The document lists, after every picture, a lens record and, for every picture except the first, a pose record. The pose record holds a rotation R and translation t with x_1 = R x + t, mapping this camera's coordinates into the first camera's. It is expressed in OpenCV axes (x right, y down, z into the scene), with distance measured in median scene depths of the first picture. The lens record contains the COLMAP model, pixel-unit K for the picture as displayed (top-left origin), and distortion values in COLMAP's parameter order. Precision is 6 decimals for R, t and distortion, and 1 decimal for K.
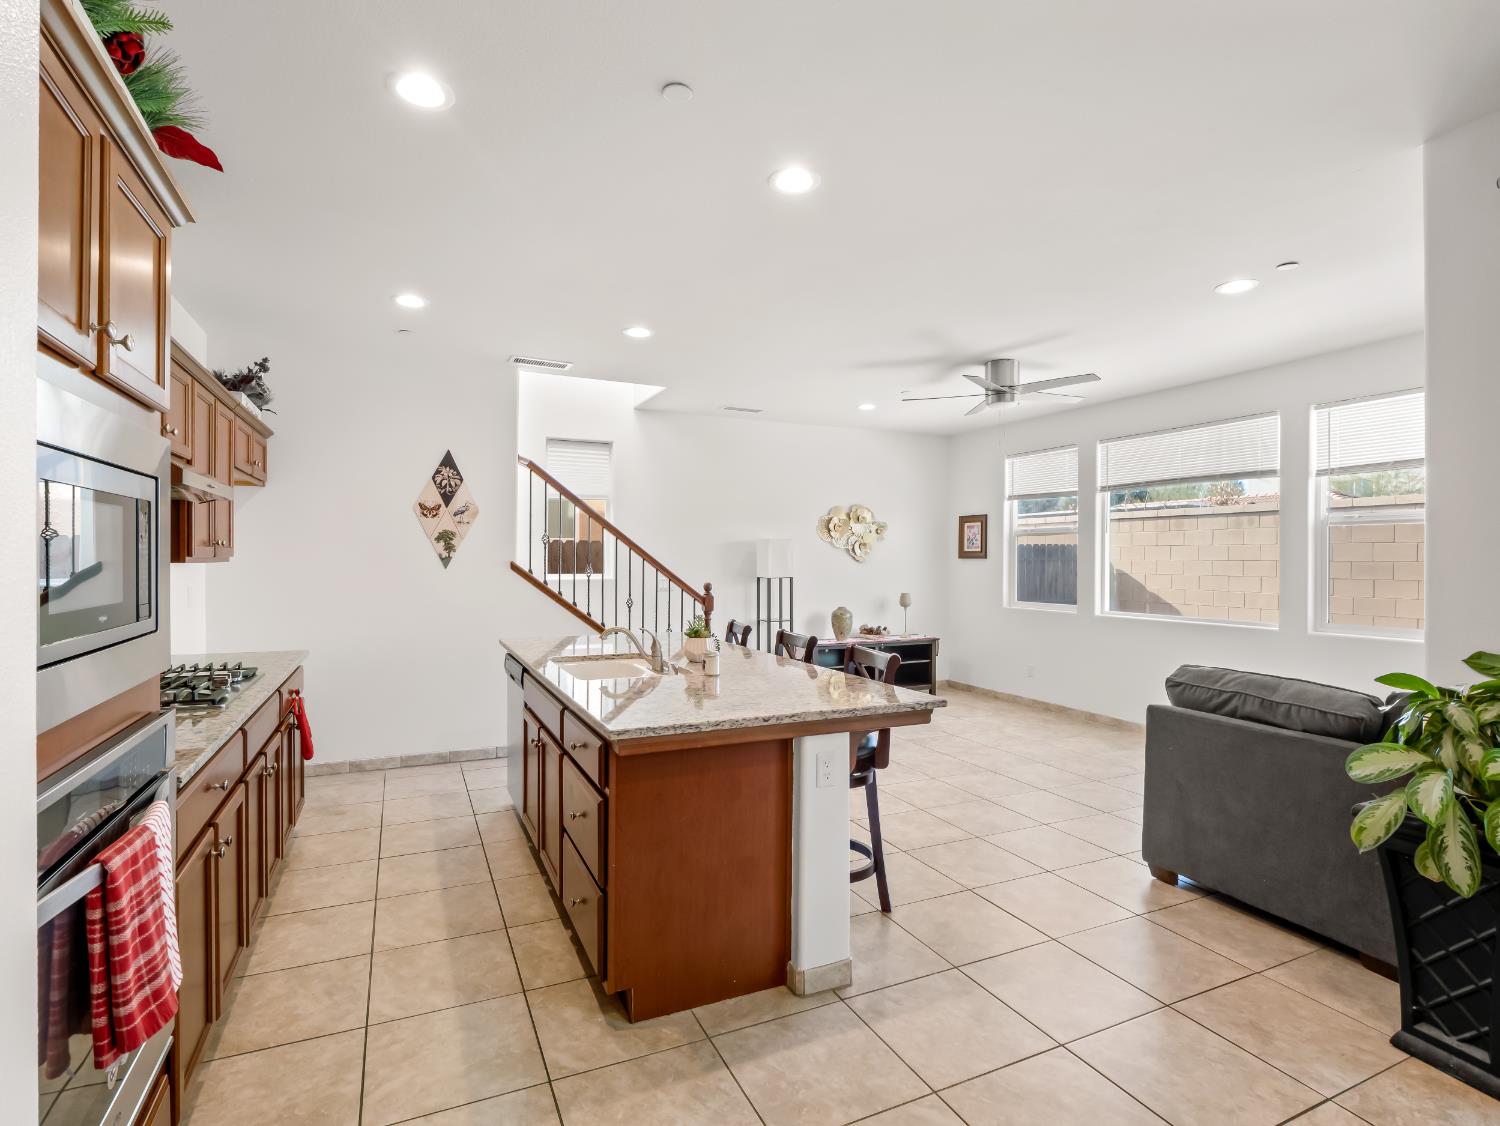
lens RADIAL K [[748.2, 0, 744.5], [0, 748.2, 559.6], [0, 0, 1]] dist [0.007132, -0.020791]
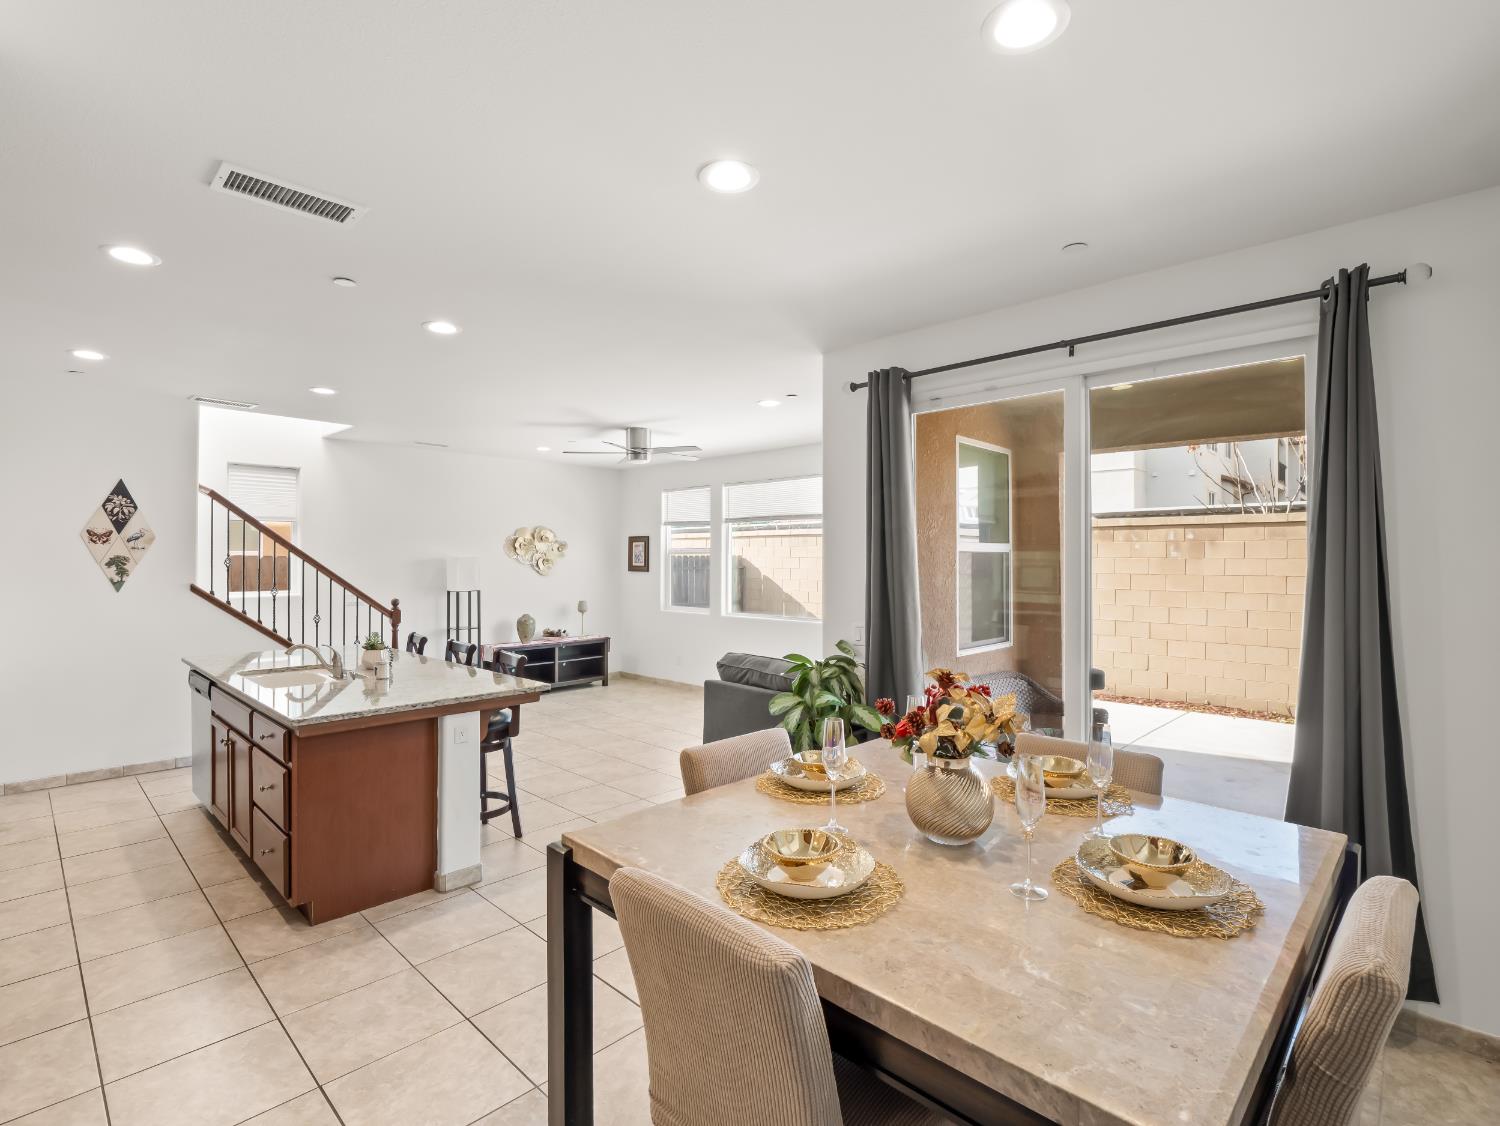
lens RADIAL K [[723.4, 0, 750.0], [0, 723.4, 558.0], [0, 0, 1]] dist [-0.018015, -0.000894]
pose [[0.928728, -0.000415, 0.370762, 0.053259], [0.000697, 1.000000, -0.000626, -0.034627], [-0.370761, 0.000840, 0.928728, -0.255030]]
